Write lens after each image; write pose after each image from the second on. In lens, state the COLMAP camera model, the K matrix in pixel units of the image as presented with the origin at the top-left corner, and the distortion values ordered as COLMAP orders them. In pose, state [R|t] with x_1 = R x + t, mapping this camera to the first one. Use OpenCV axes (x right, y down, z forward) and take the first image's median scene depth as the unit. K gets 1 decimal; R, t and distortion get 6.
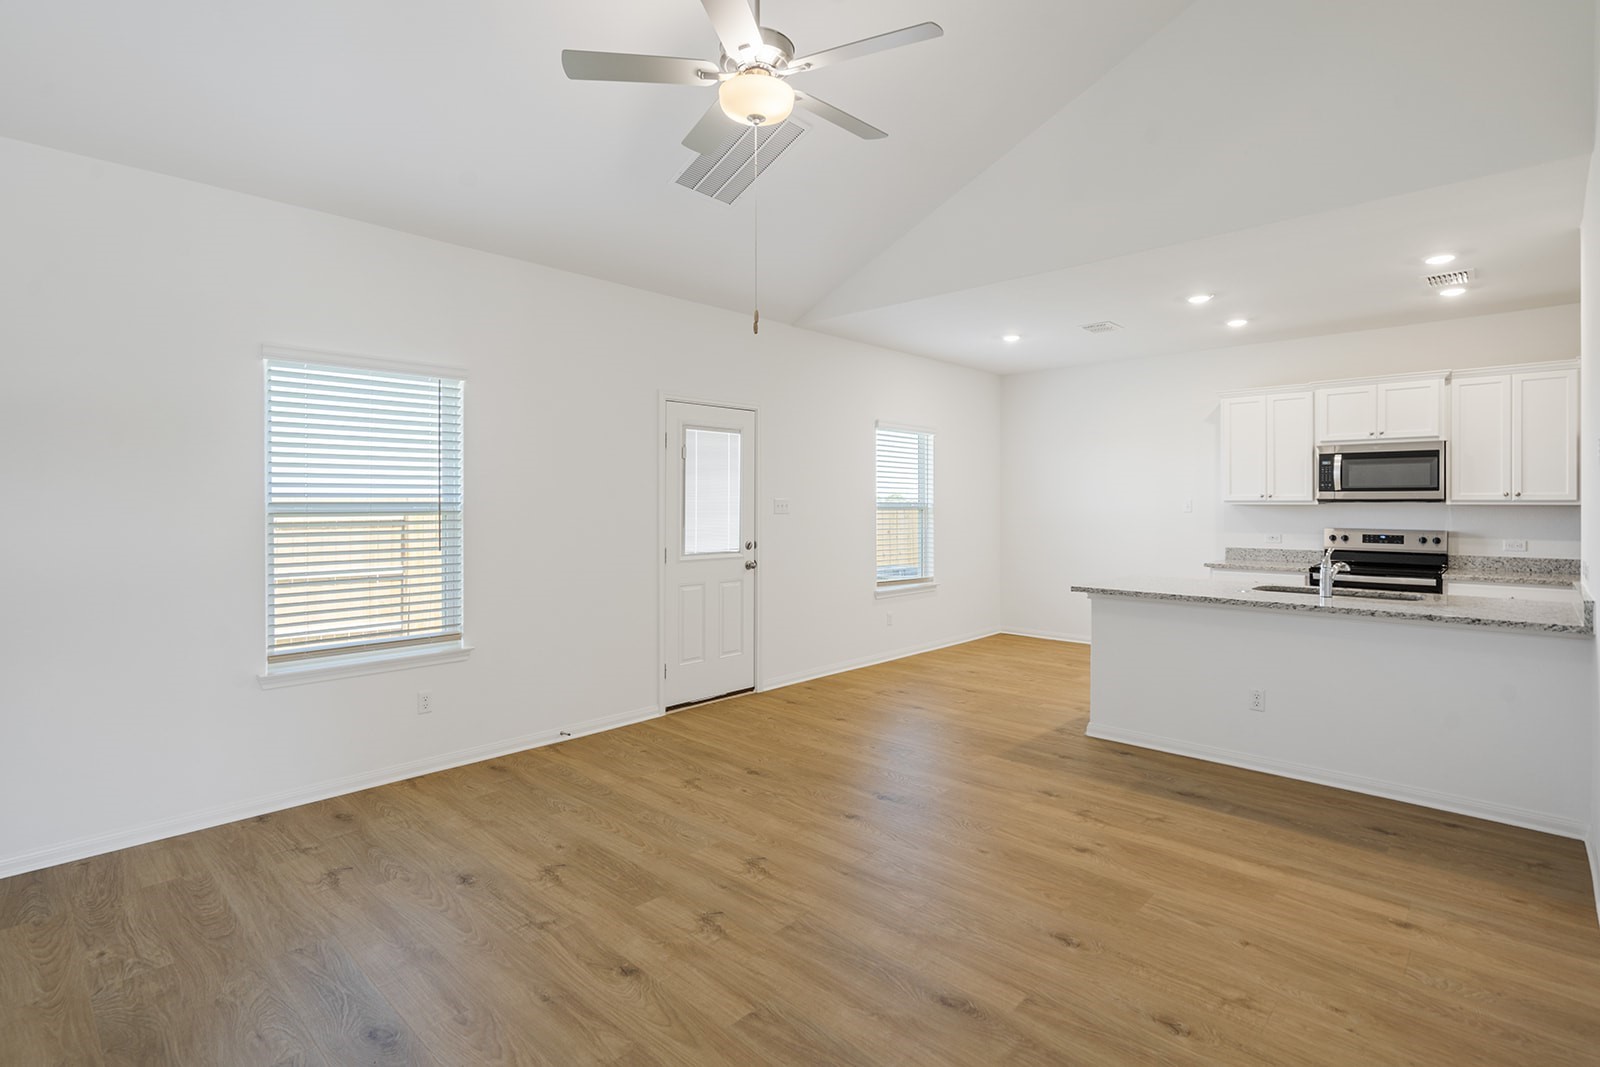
lens RADIAL K [[780.7, 0, 794.2], [0, 780.7, 505.9], [0, 0, 1]] dist [-0.002249, -0.000321]
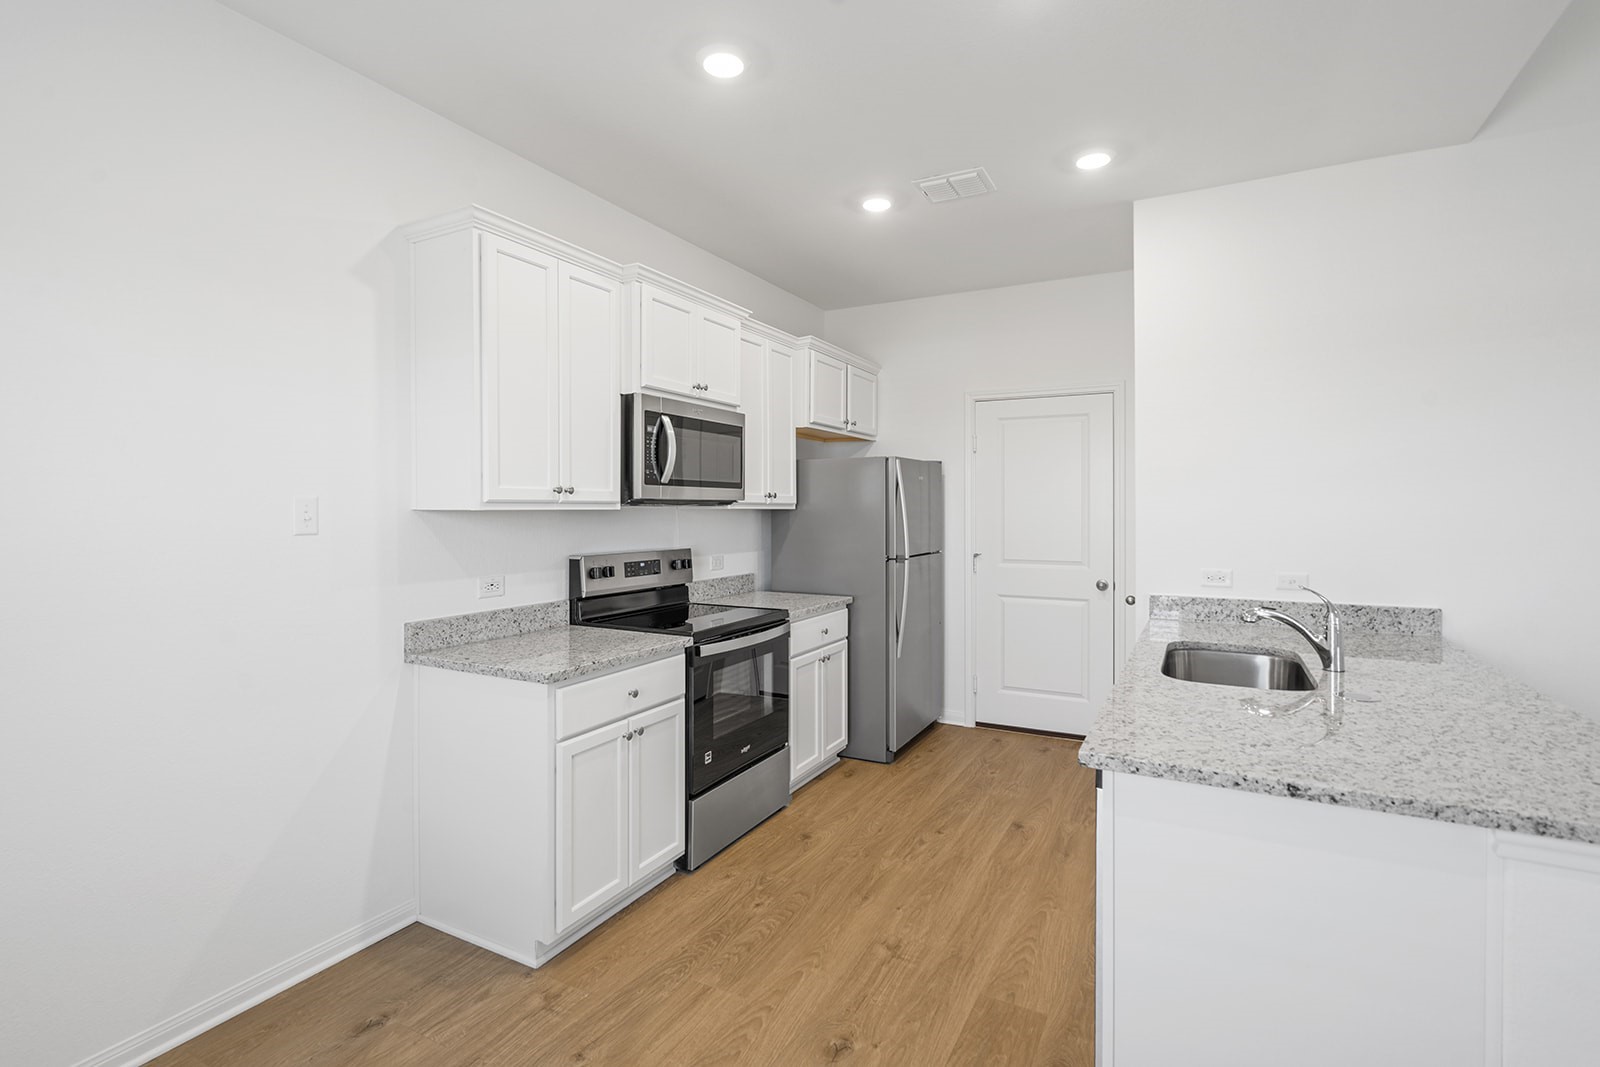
lens RADIAL K [[780.7, 0, 794.2], [0, 780.7, 505.9], [0, 0, 1]] dist [-0.002249, -0.000321]
pose [[-0.254224, 0.000705, 0.967145, 0.168621], [0.002709, 0.999996, -0.000017, -0.004347], [-0.967141, 0.002616, -0.254225, 1.114279]]
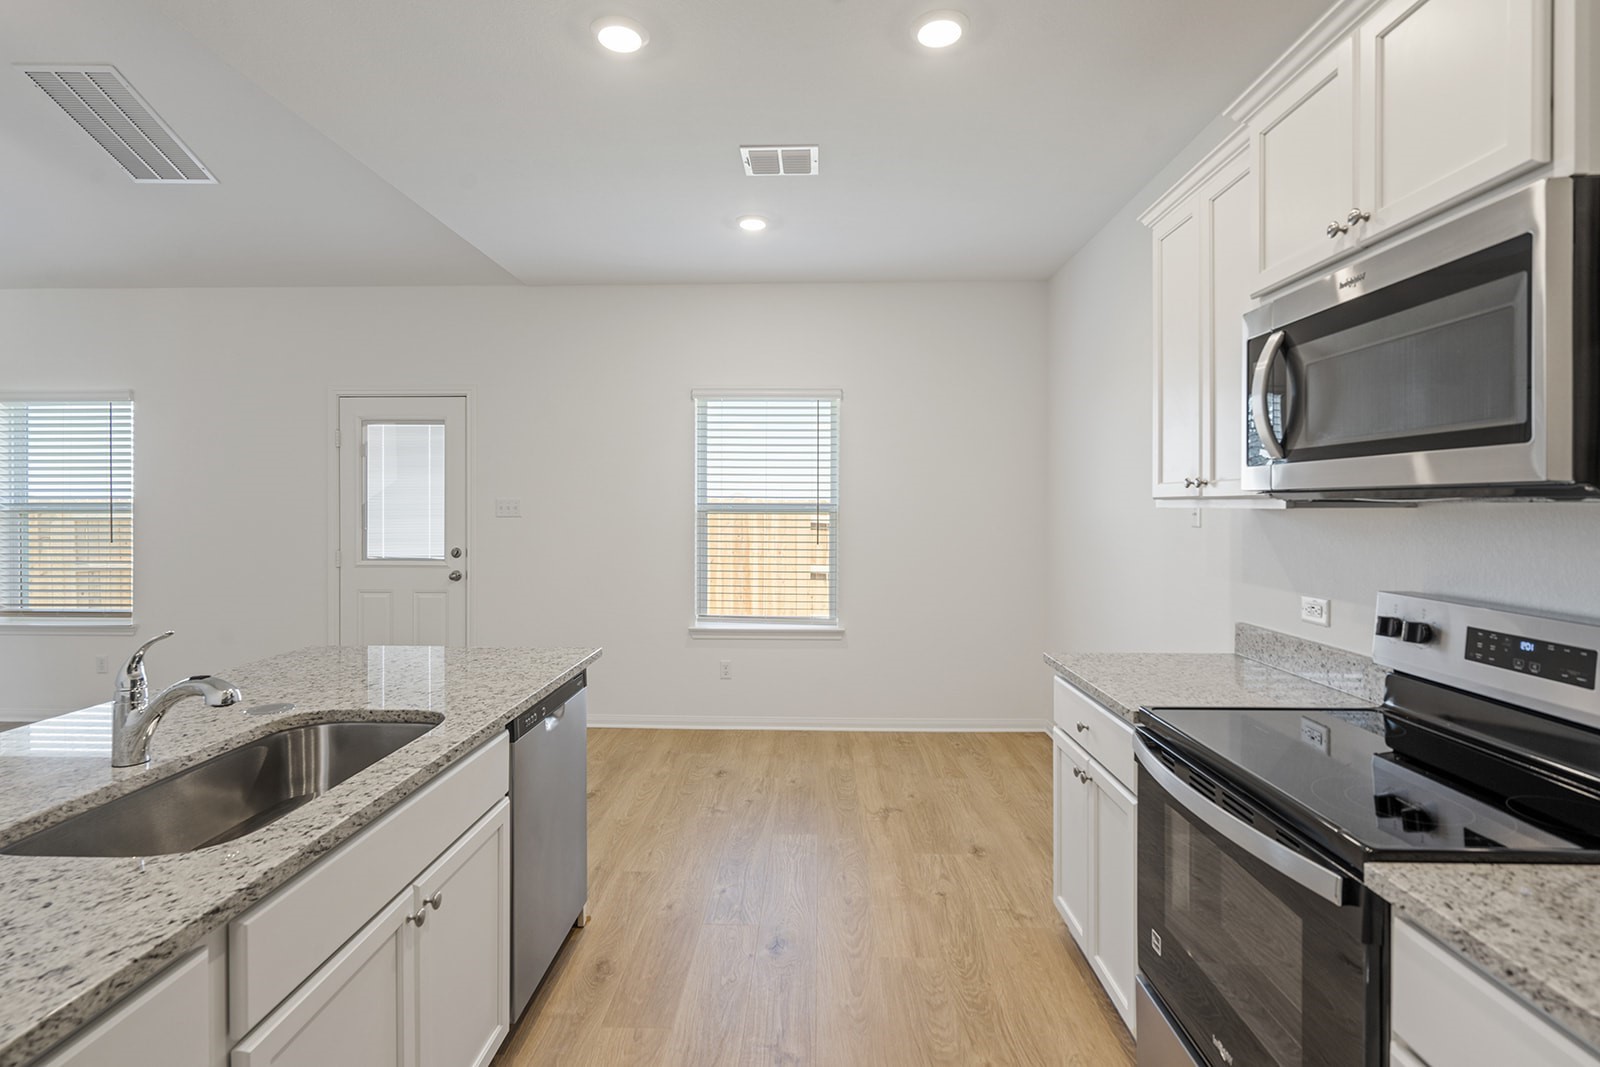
lens RADIAL K [[780.7, 0, 794.2], [0, 780.7, 505.9], [0, 0, 1]] dist [-0.002249, -0.000321]
pose [[0.654889, 0.002224, -0.755722, 0.845570], [-0.003679, 0.999993, -0.000245, -0.002512], [0.755716, 0.002941, 0.654893, 0.724059]]
